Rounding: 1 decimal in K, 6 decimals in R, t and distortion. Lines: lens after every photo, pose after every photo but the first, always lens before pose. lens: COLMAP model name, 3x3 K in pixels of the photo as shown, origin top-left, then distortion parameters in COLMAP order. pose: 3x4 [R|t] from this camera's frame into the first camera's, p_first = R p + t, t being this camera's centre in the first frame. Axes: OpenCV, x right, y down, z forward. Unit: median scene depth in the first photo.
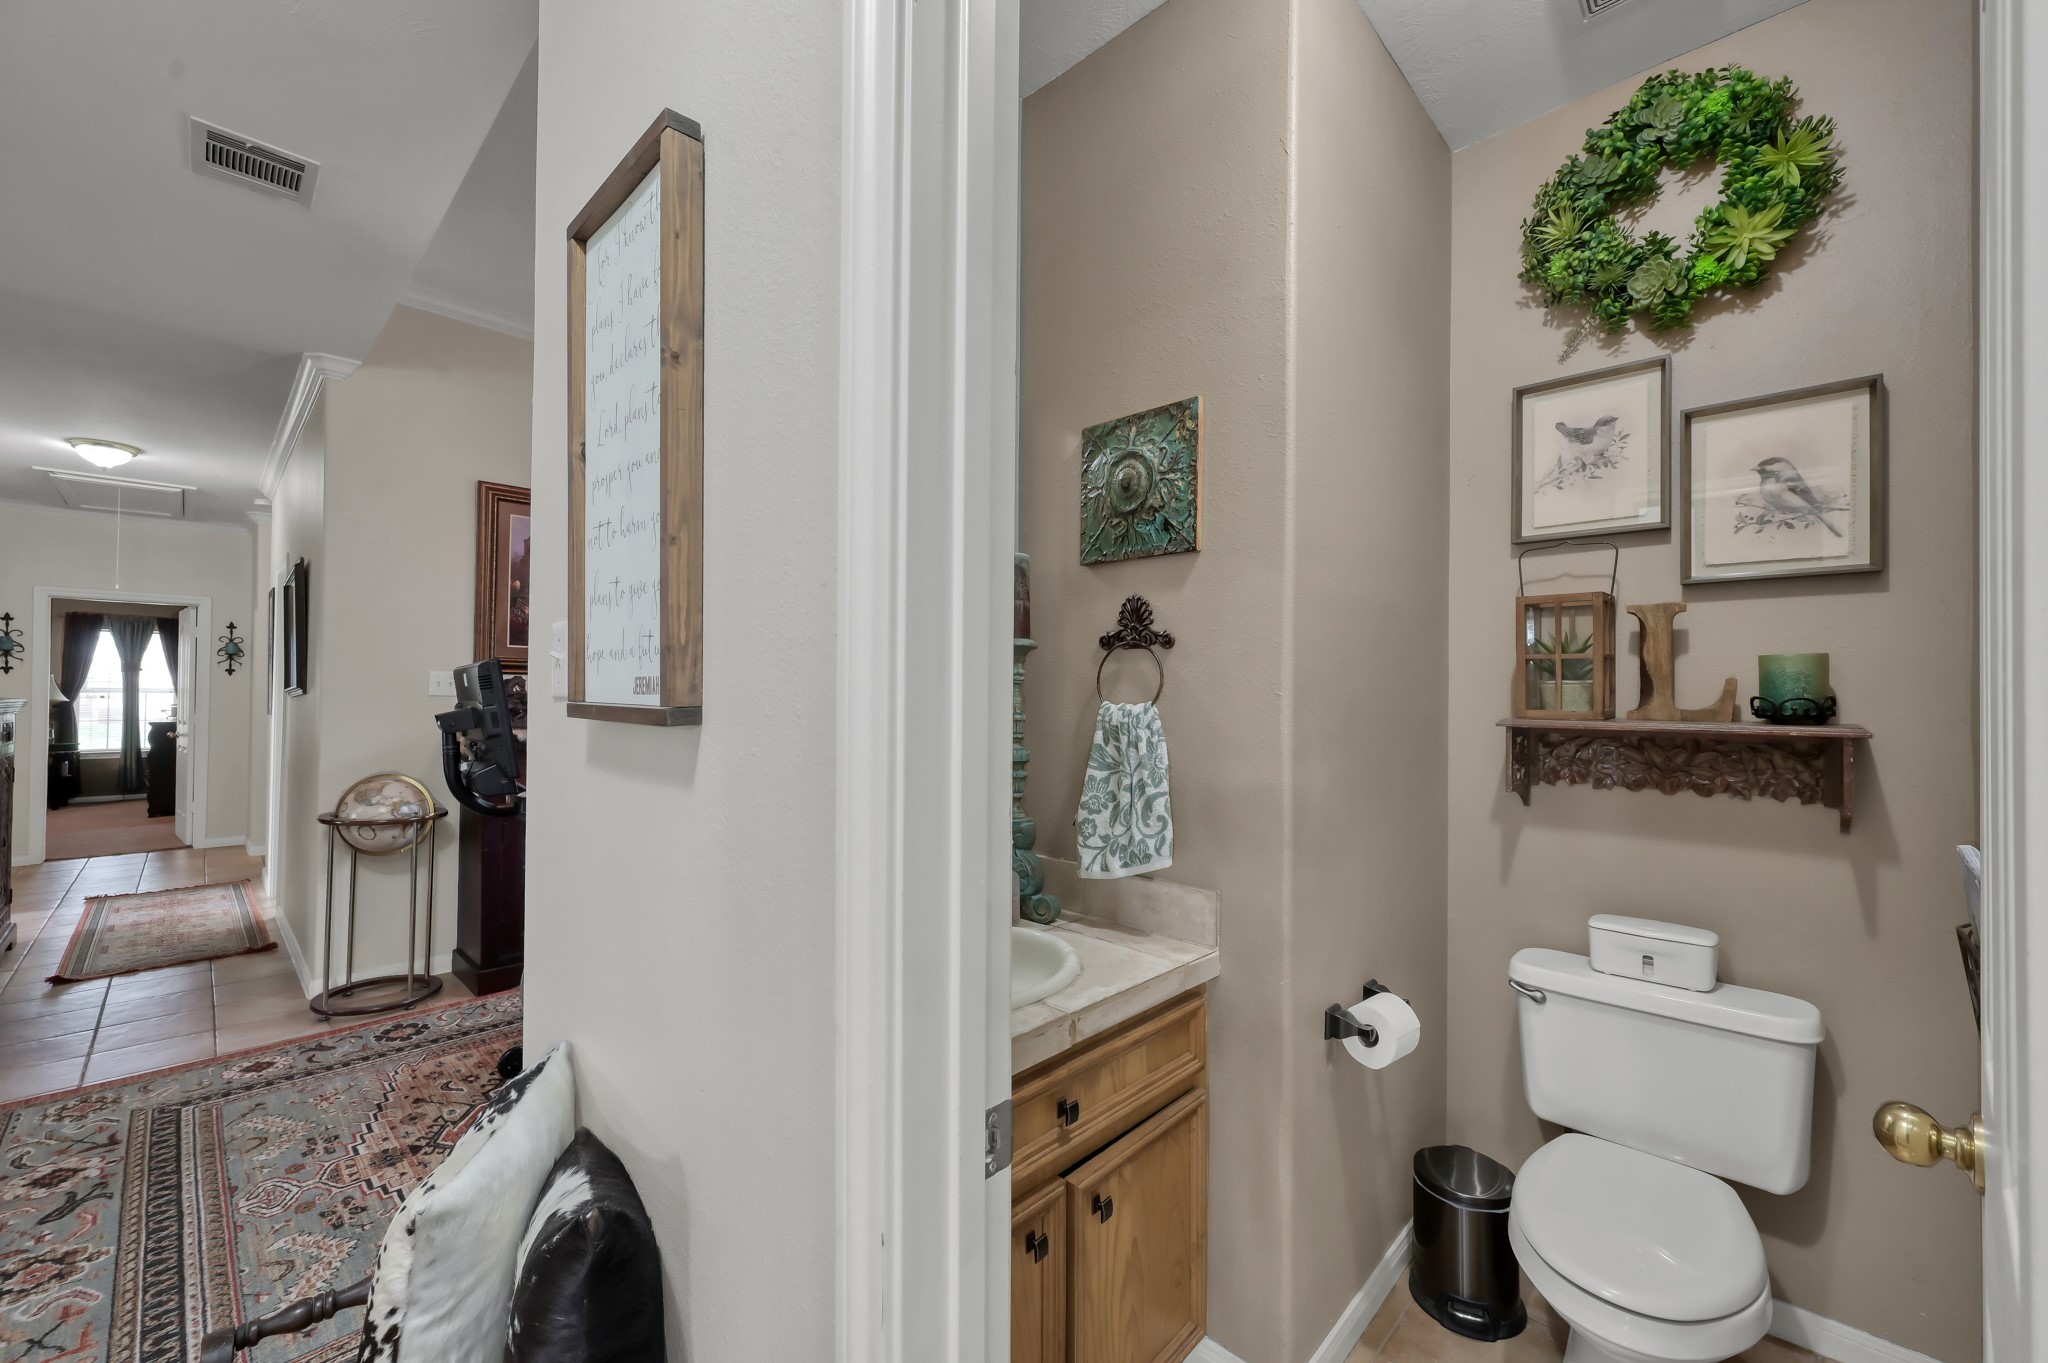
lens RADIAL K [[813.9, 0, 1028.6], [0, 813.9, 692.7], [0, 0, 1]] dist [-0.001244, 0.000369]
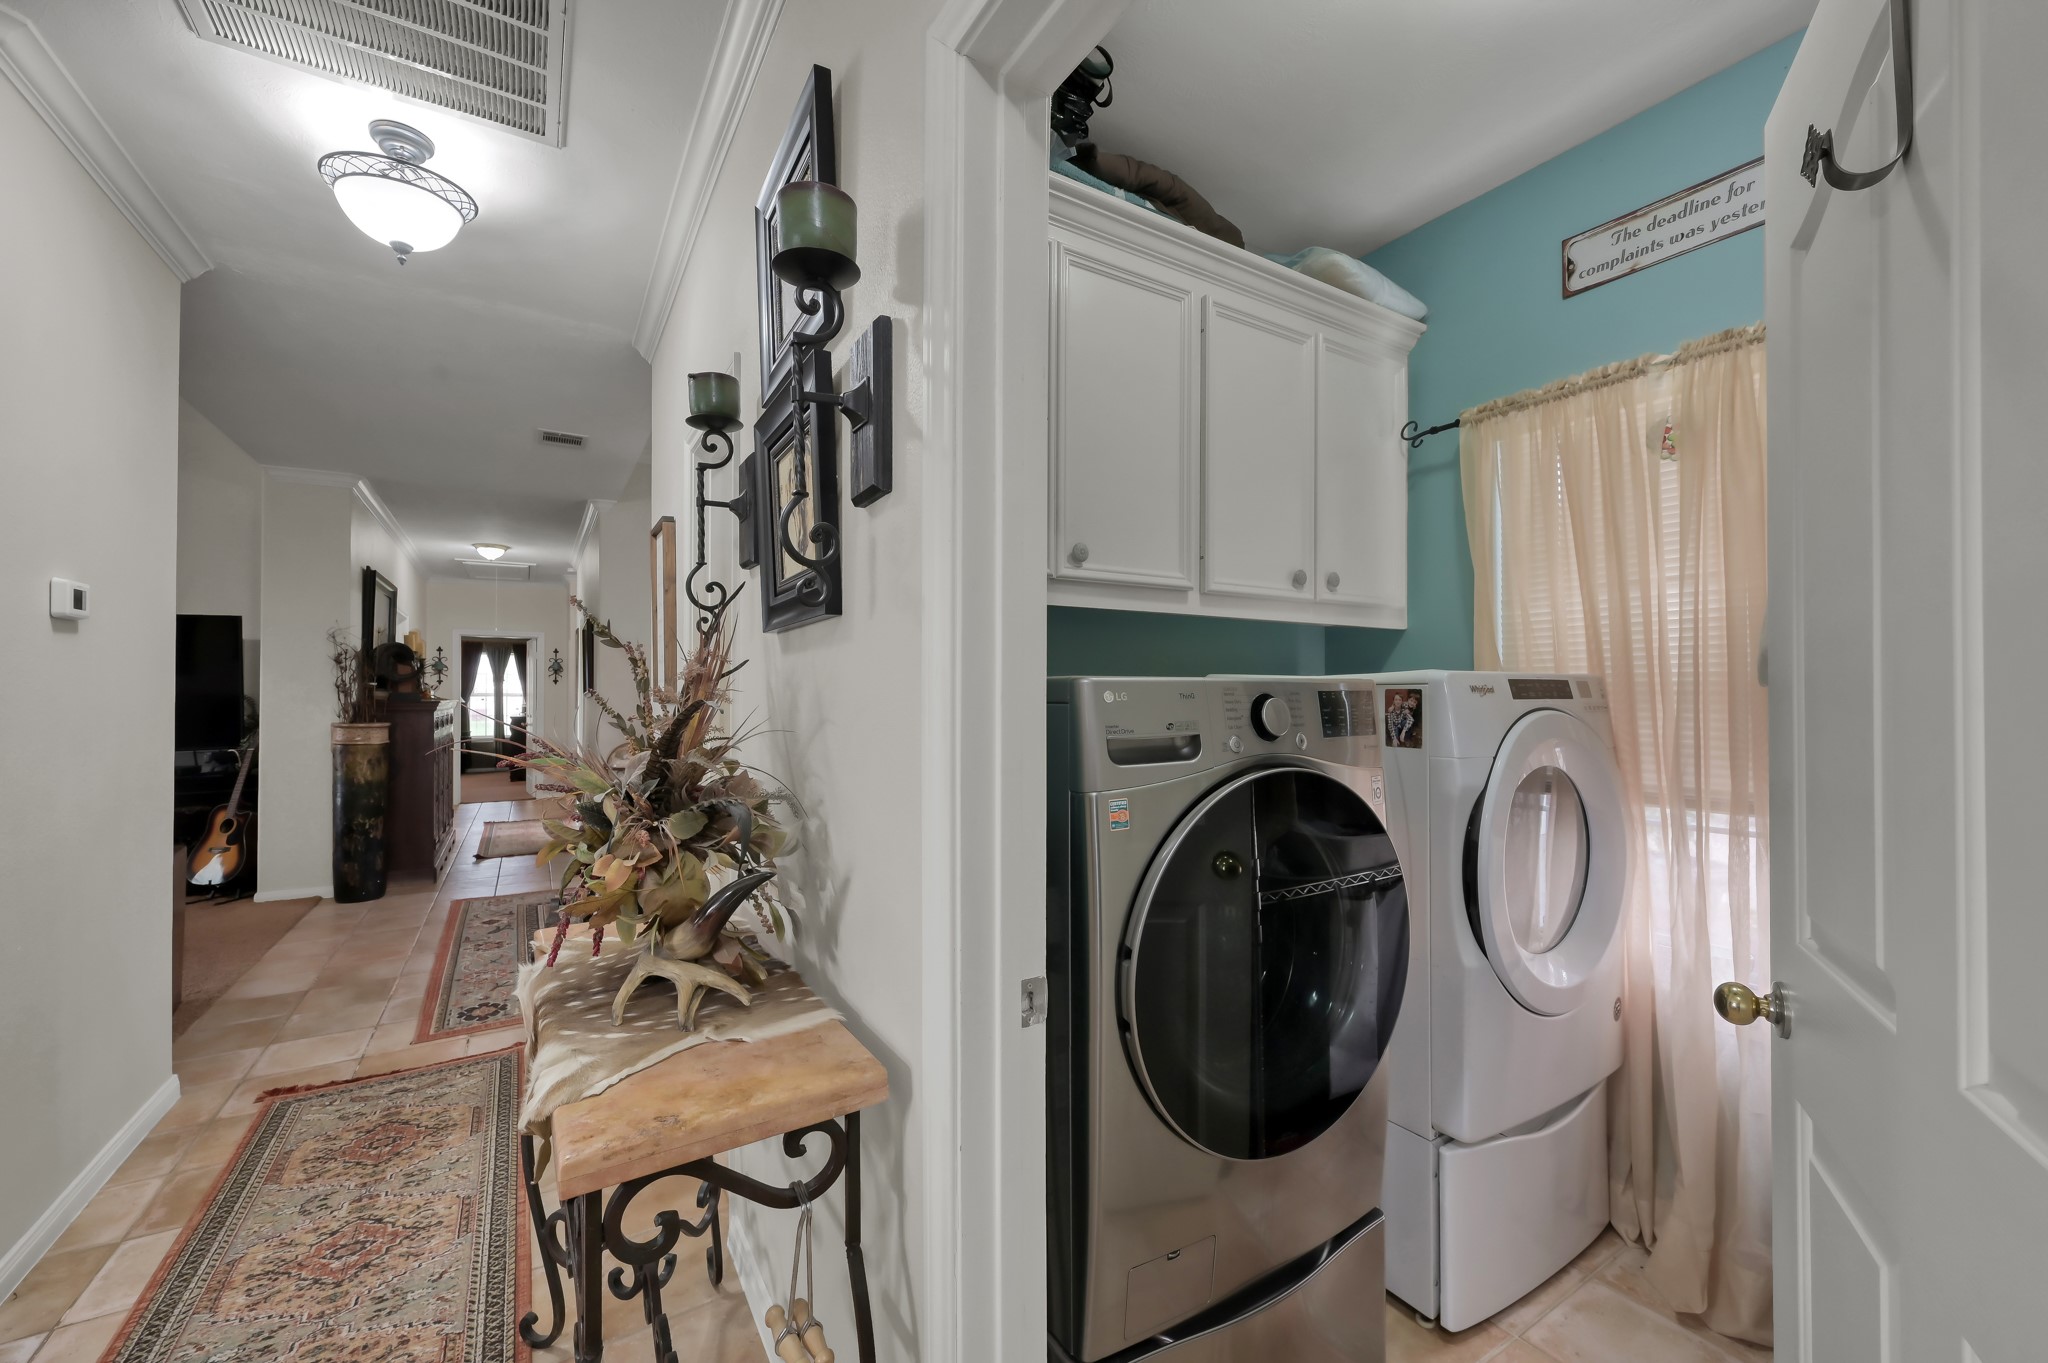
lens RADIAL K [[813.9, 0, 1025.1], [0, 813.9, 682.4], [0, 0, 1]] dist [-0.001244, 0.000369]
pose [[0.968080, -0.017115, -0.250056, 0.272752], [0.015576, 0.999846, -0.008130, 0.001242], [0.250157, 0.003976, 0.968197, -0.277721]]
